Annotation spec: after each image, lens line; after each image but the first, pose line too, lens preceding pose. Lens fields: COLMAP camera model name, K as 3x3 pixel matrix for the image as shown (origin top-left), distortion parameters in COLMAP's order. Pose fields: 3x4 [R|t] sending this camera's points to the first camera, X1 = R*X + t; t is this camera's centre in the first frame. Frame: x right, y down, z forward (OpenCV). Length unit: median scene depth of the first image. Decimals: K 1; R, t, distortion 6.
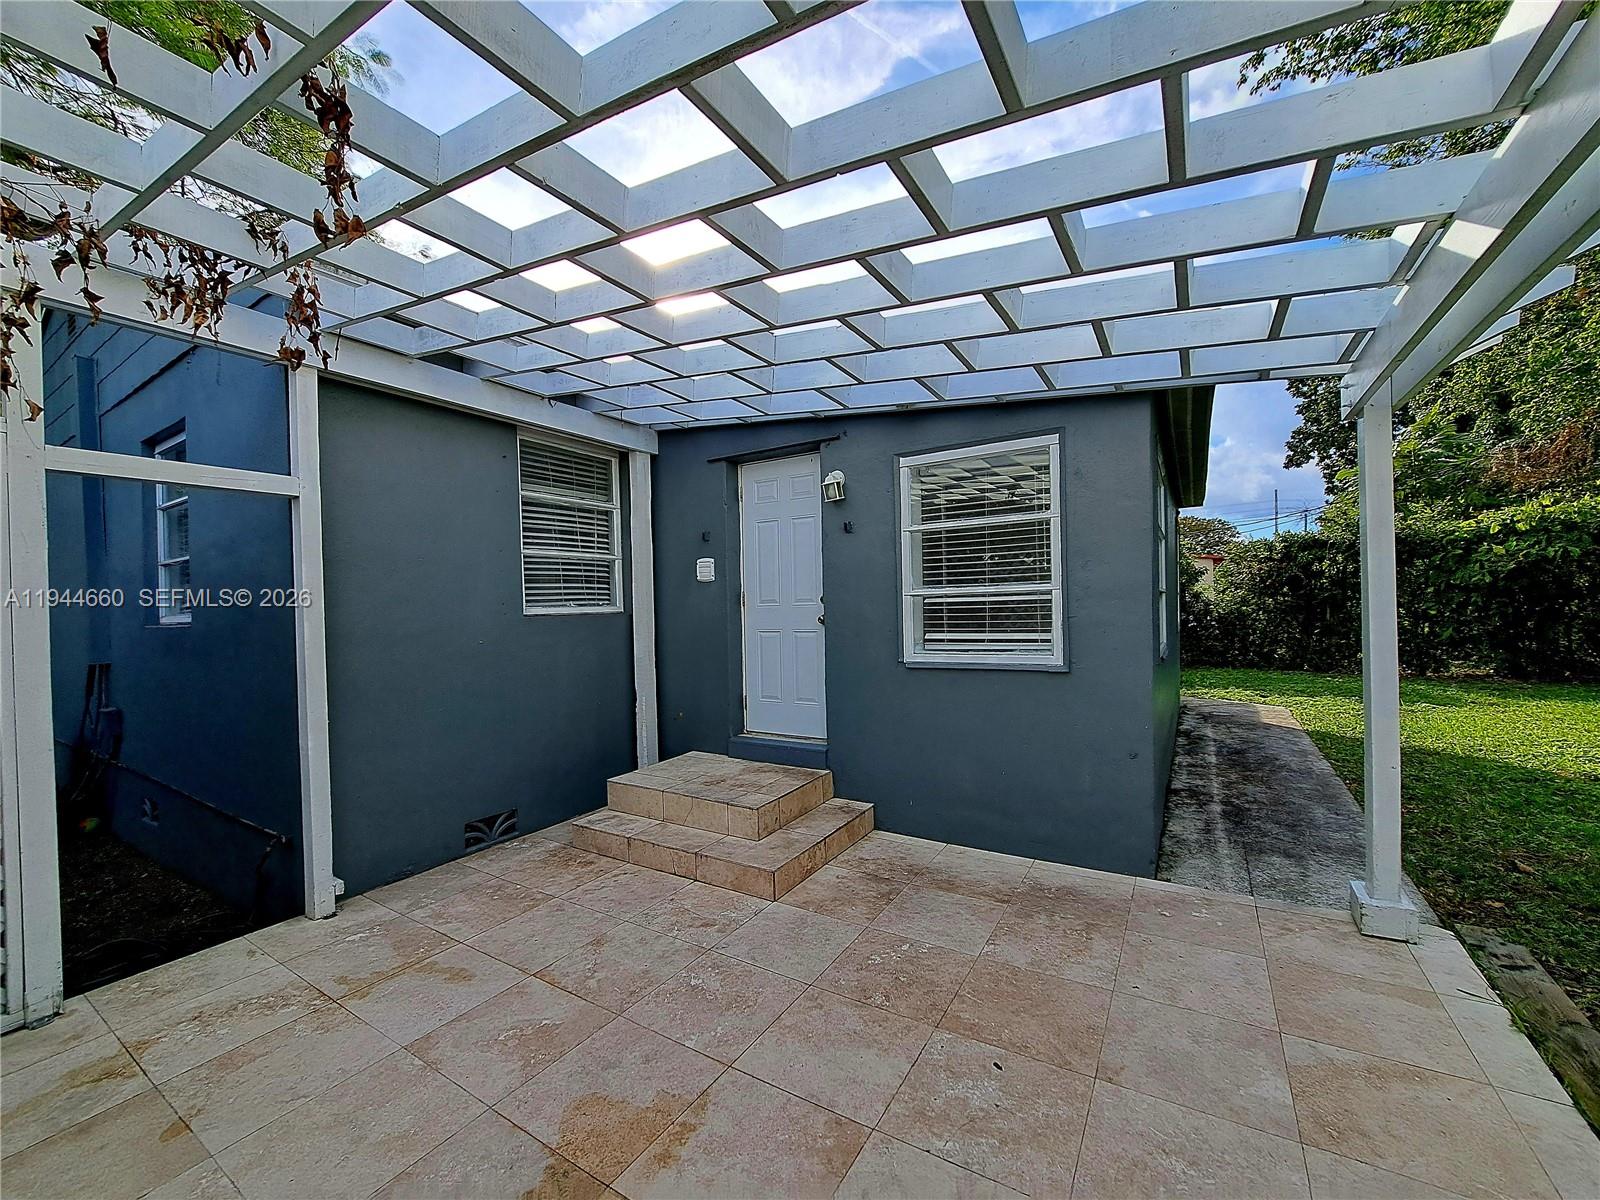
lens RADIAL K [[638.9, 0, 790.4], [0, 638.9, 612.2], [0, 0, 1]] dist [-0.015328, -0.000079]
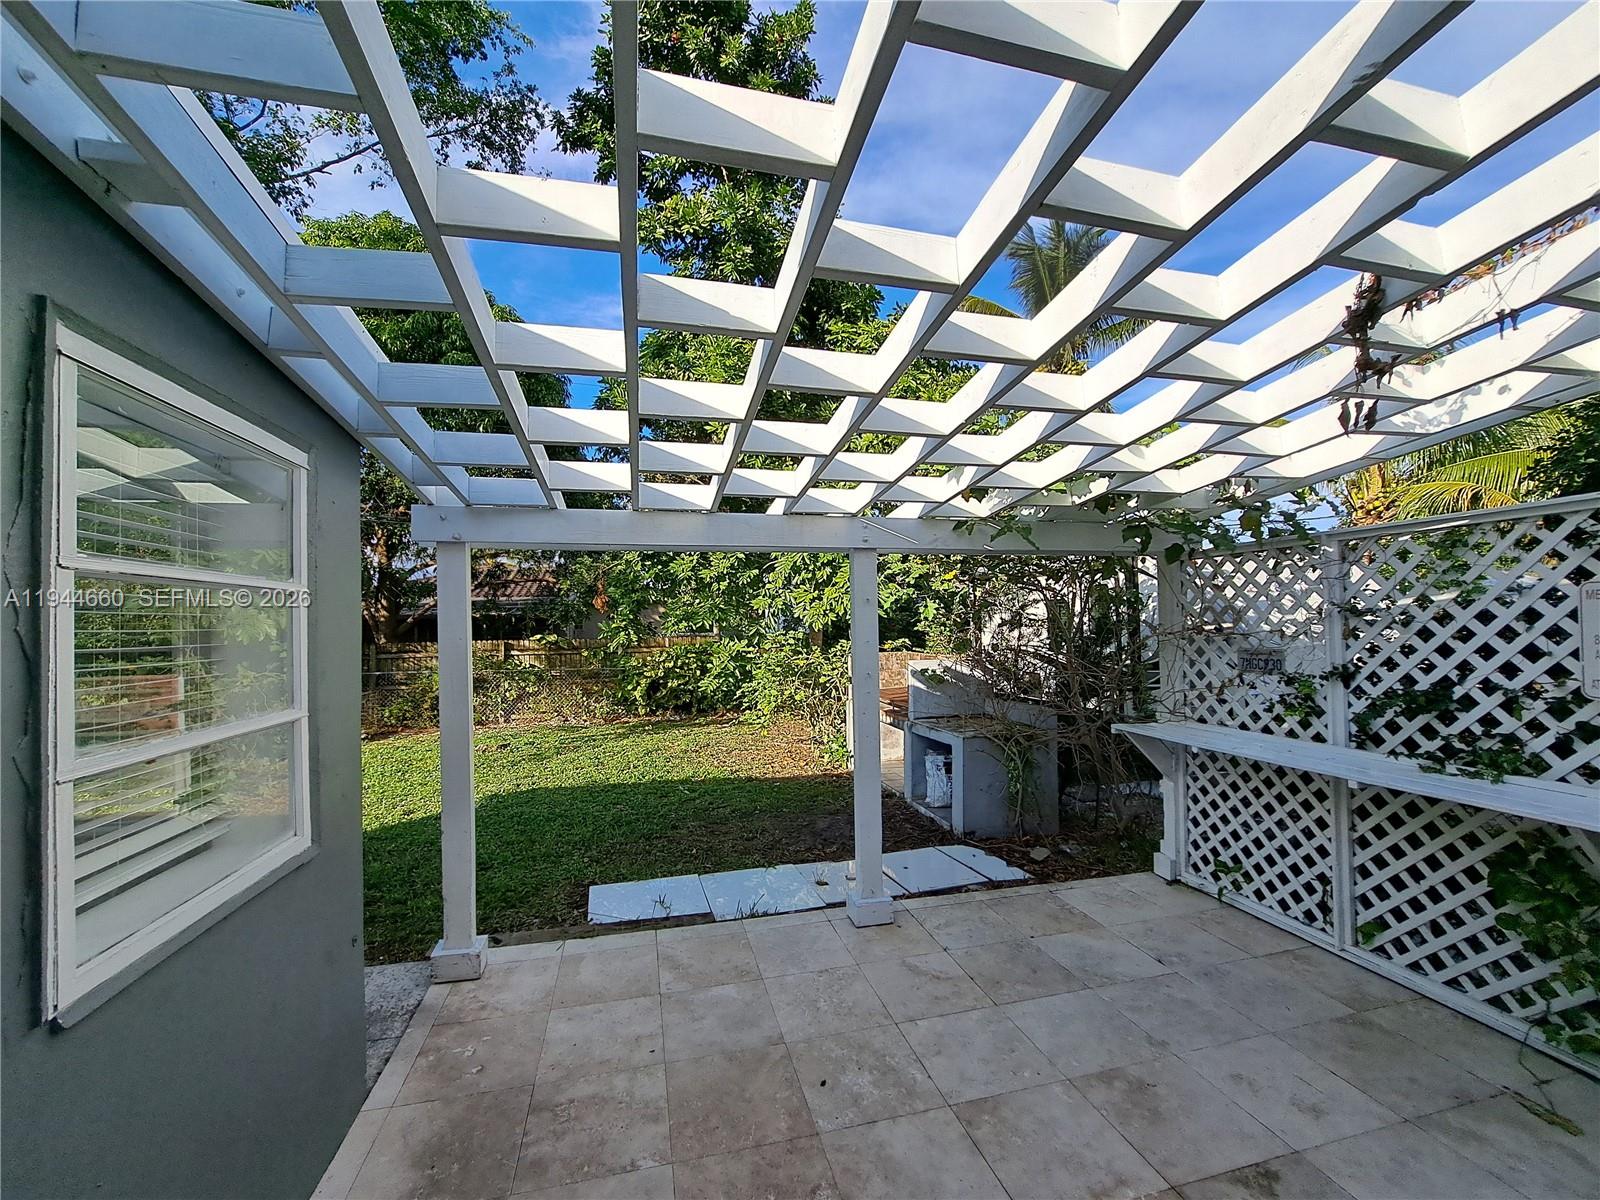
lens RADIAL K [[638.9, 0, 790.4], [0, 638.9, 612.2], [0, 0, 1]] dist [-0.015328, -0.000079]
pose [[-0.720301, 0.057863, 0.691244, -0.311897], [0.042389, 0.998324, -0.039397, -0.091462], [-0.692365, 0.000924, -0.721547, 1.128692]]
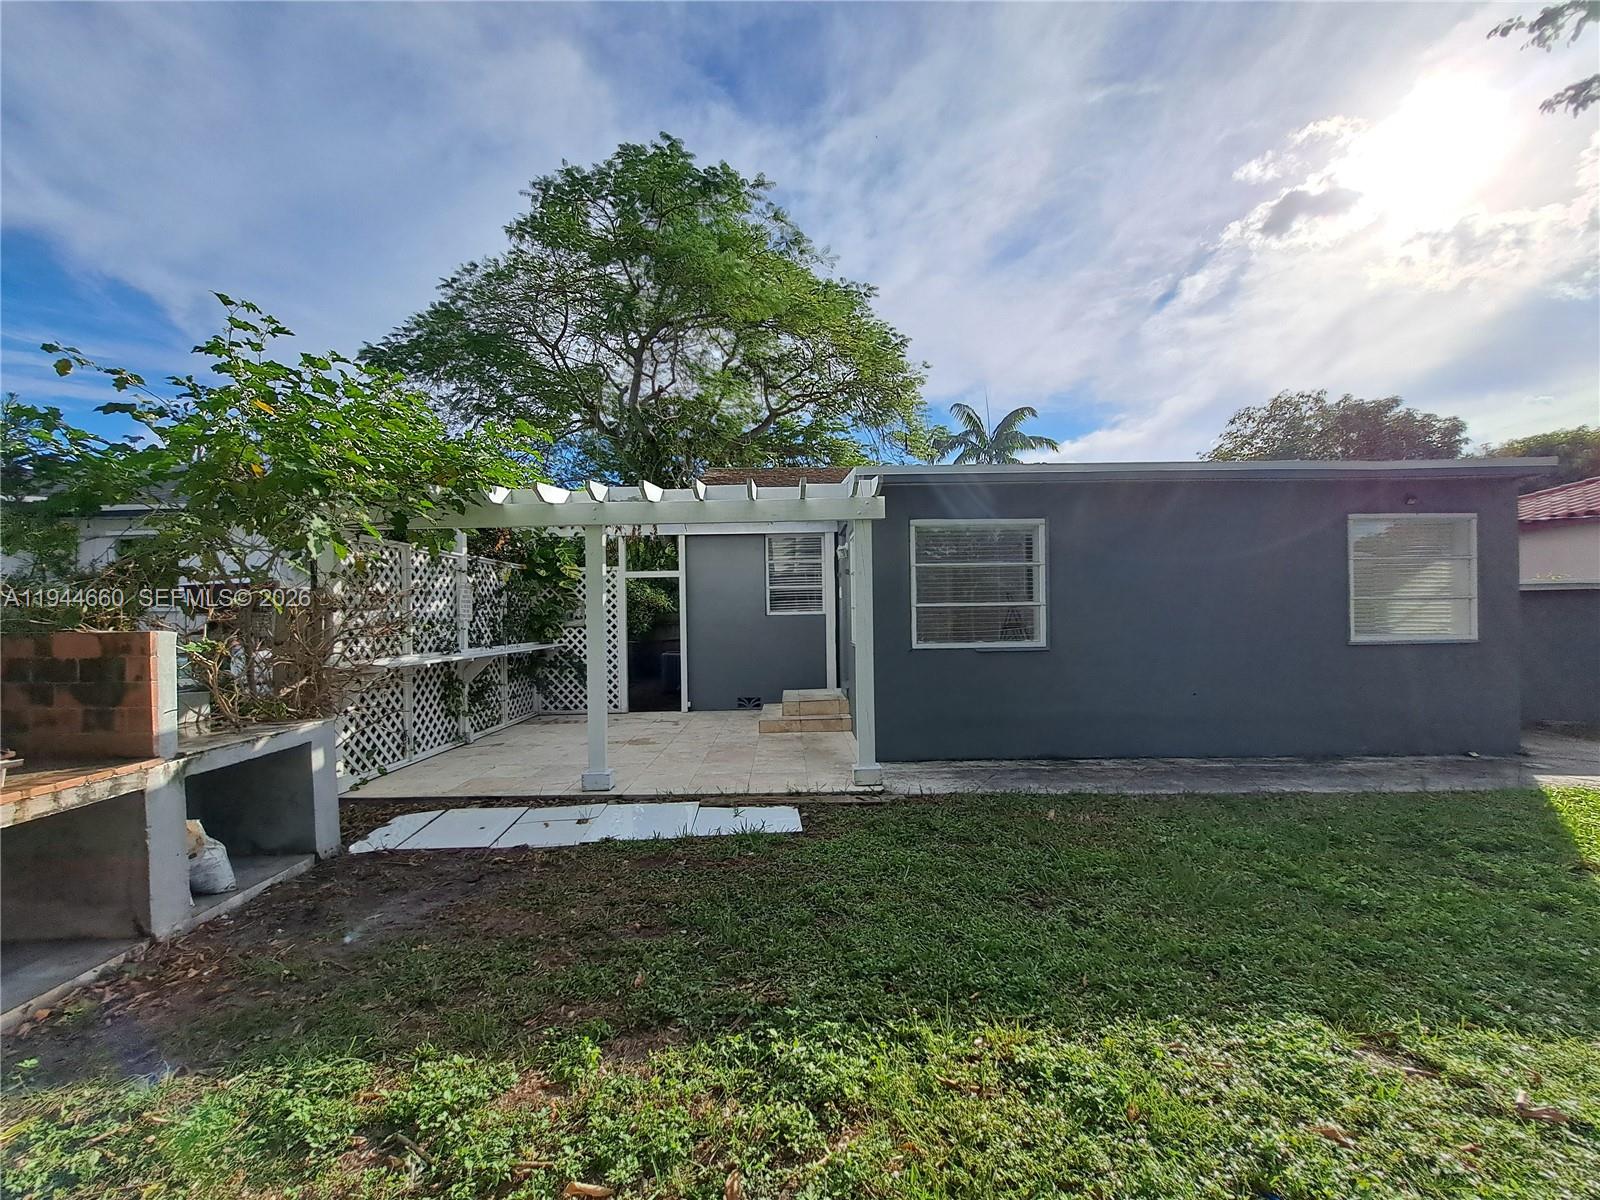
lens RADIAL K [[639.3, 0, 797.5], [0, 639.3, 622.2], [0, 0, 1]] dist [-0.024007, 0.000028]
pose [[0.546306, 0.025955, -0.837184, 1.955577], [-0.004923, 0.999602, 0.027778, -0.044093], [0.837571, -0.011054, 0.546216, -0.213065]]
